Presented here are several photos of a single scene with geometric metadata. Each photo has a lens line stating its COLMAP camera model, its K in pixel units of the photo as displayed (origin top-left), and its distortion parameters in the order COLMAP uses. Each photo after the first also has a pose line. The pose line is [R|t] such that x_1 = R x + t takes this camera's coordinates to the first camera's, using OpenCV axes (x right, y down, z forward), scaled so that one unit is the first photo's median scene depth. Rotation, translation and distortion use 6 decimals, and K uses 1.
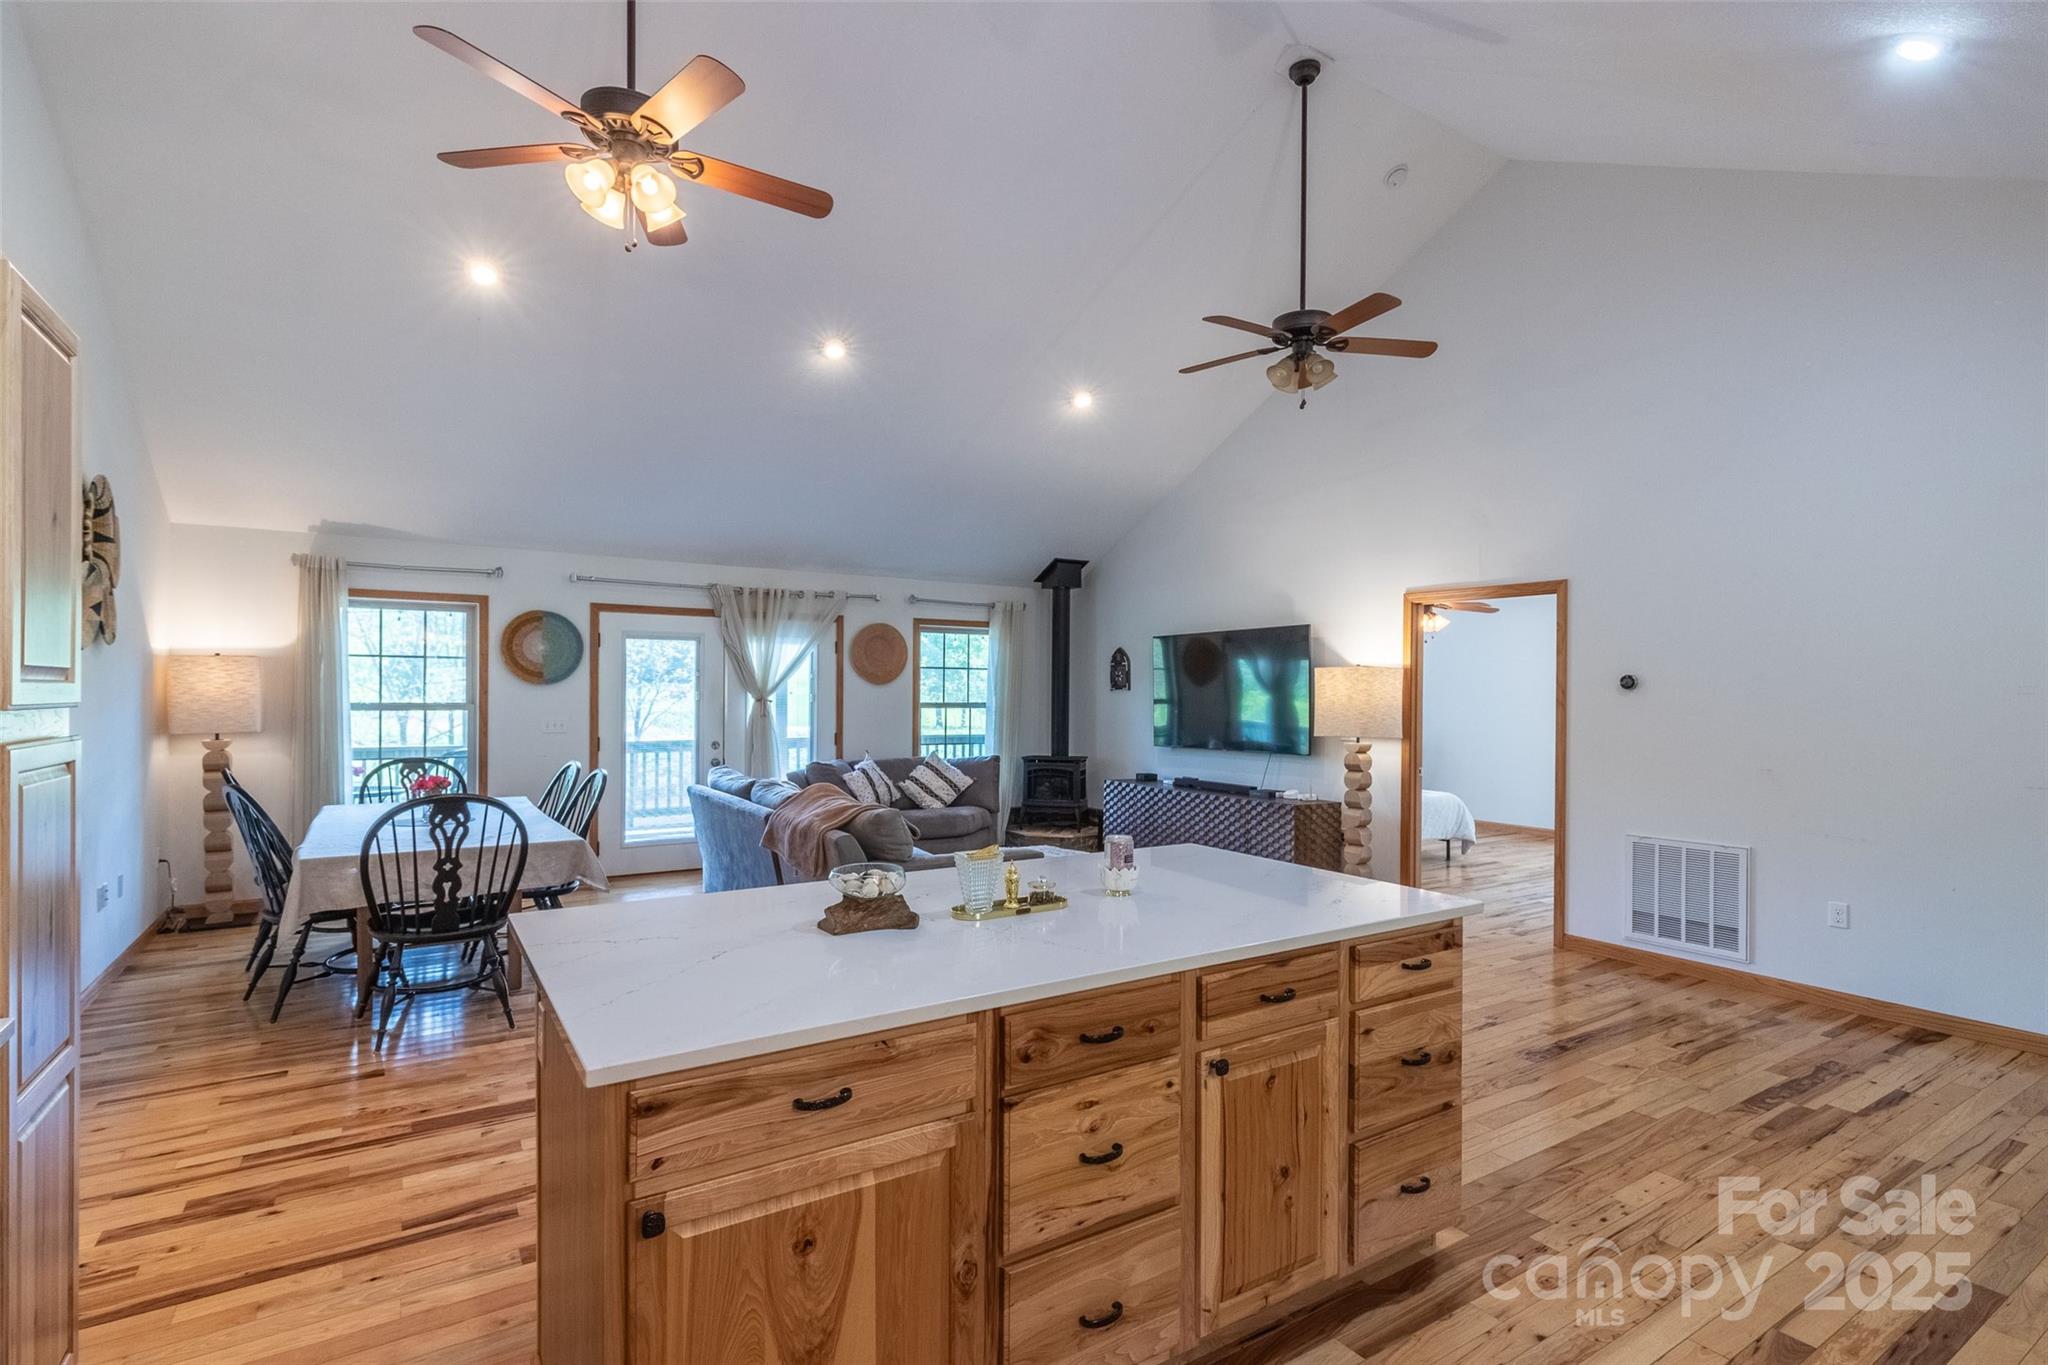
lens RADIAL K [[1002.8, 0, 1080.7], [0, 1002.8, 683.0], [0, 0, 1]] dist [0.001954, -0.000071]
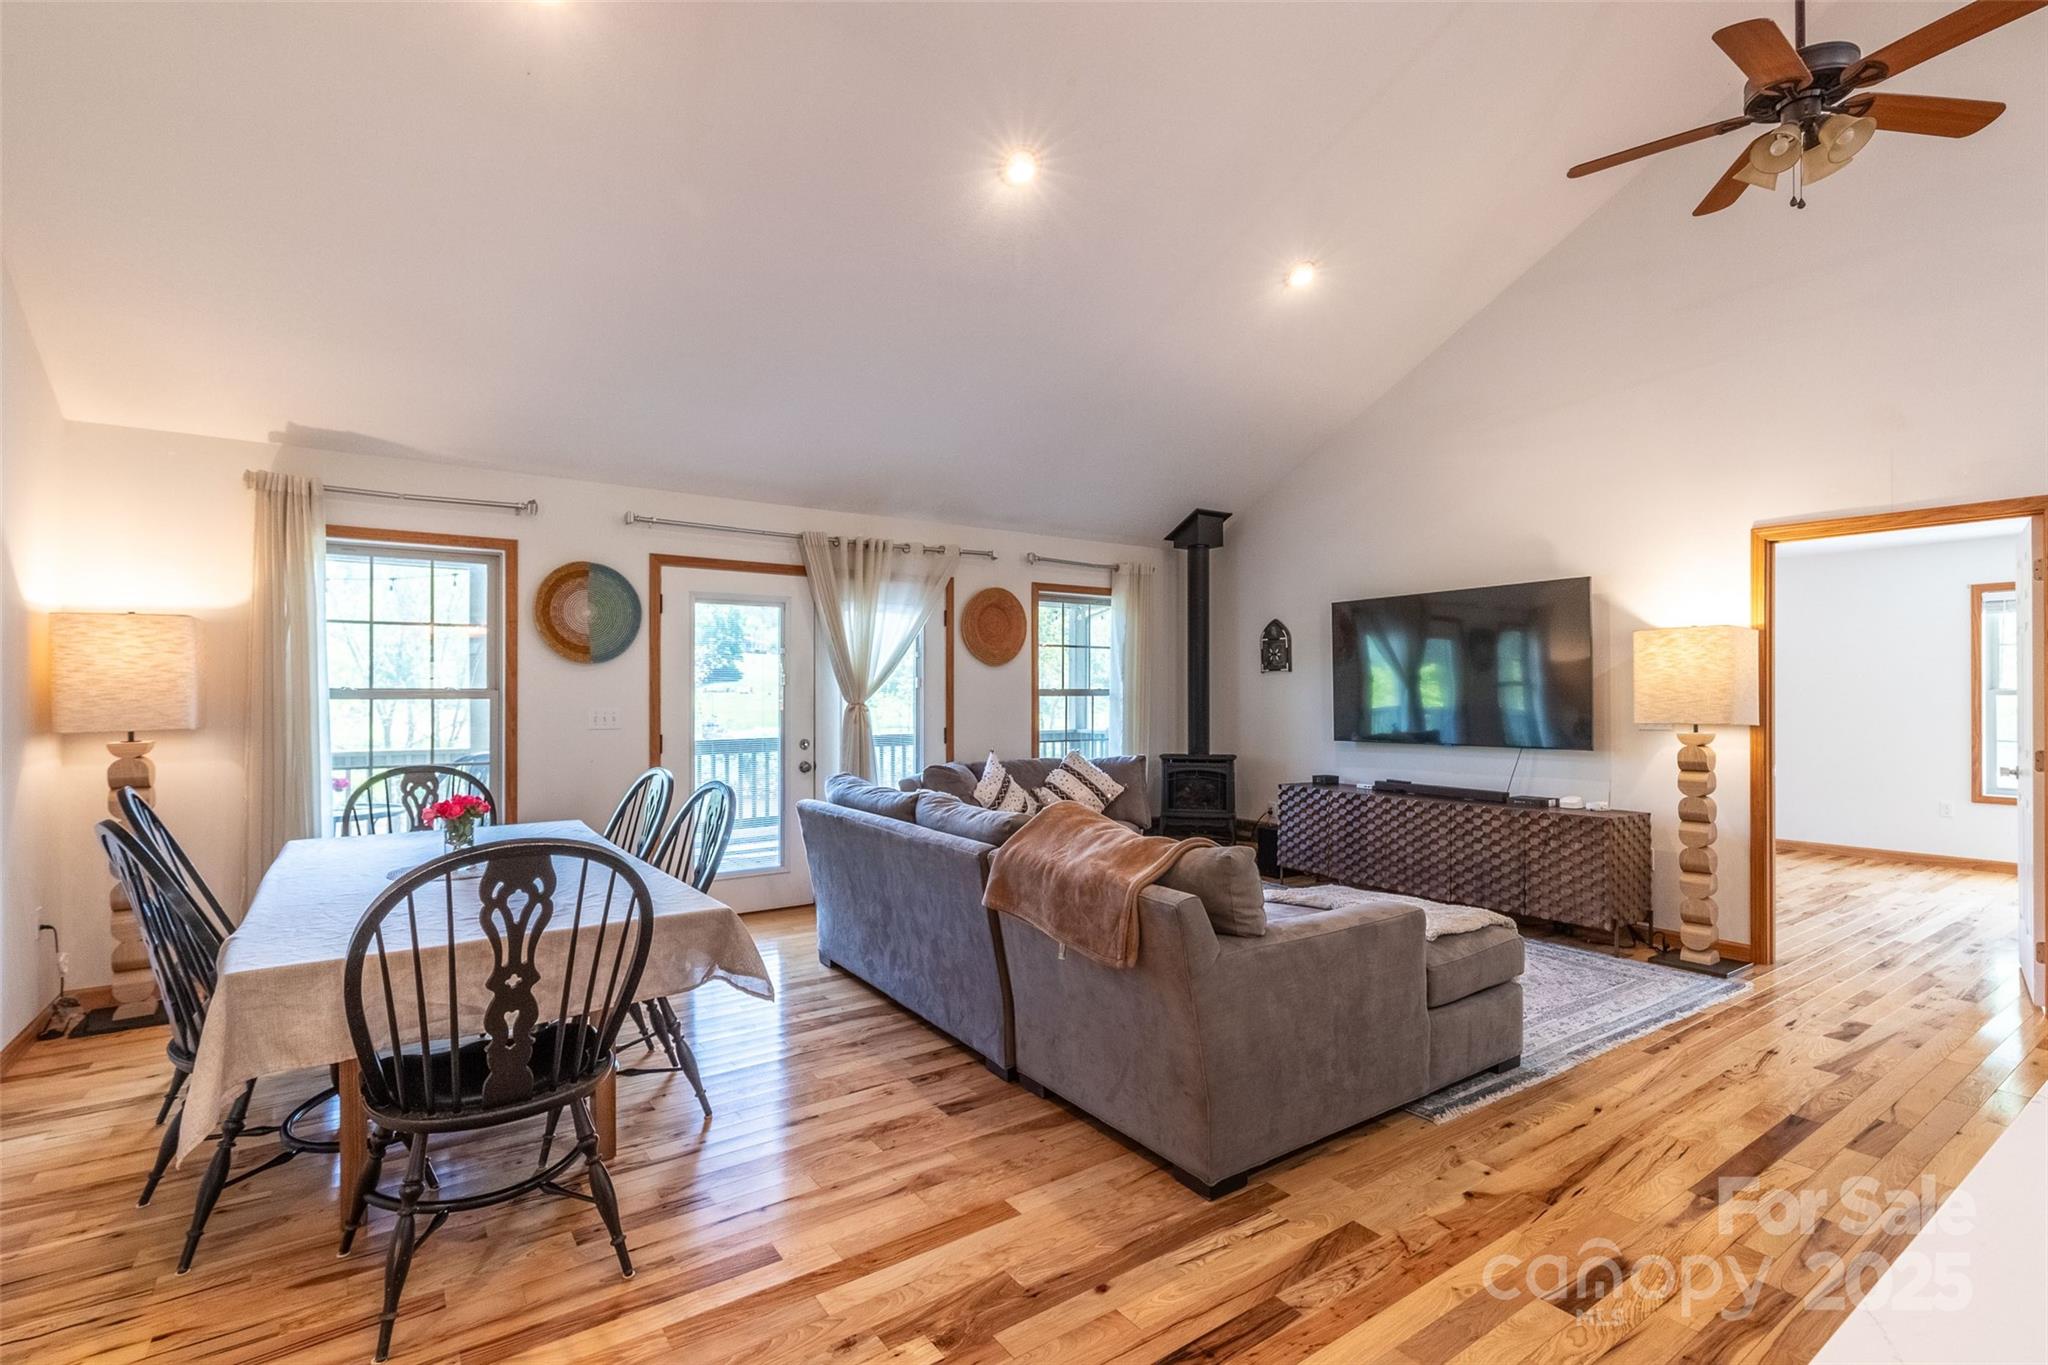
lens RADIAL K [[961.8, 0, 1015.9], [0, 961.8, 672.0], [0, 0, 1]] dist [-0.001845, 0.000148]
pose [[0.999894, -0.010332, -0.010237, -0.219878], [0.010201, 0.999866, -0.012766, 0.020189], [0.010367, 0.012661, 0.999866, 0.304787]]
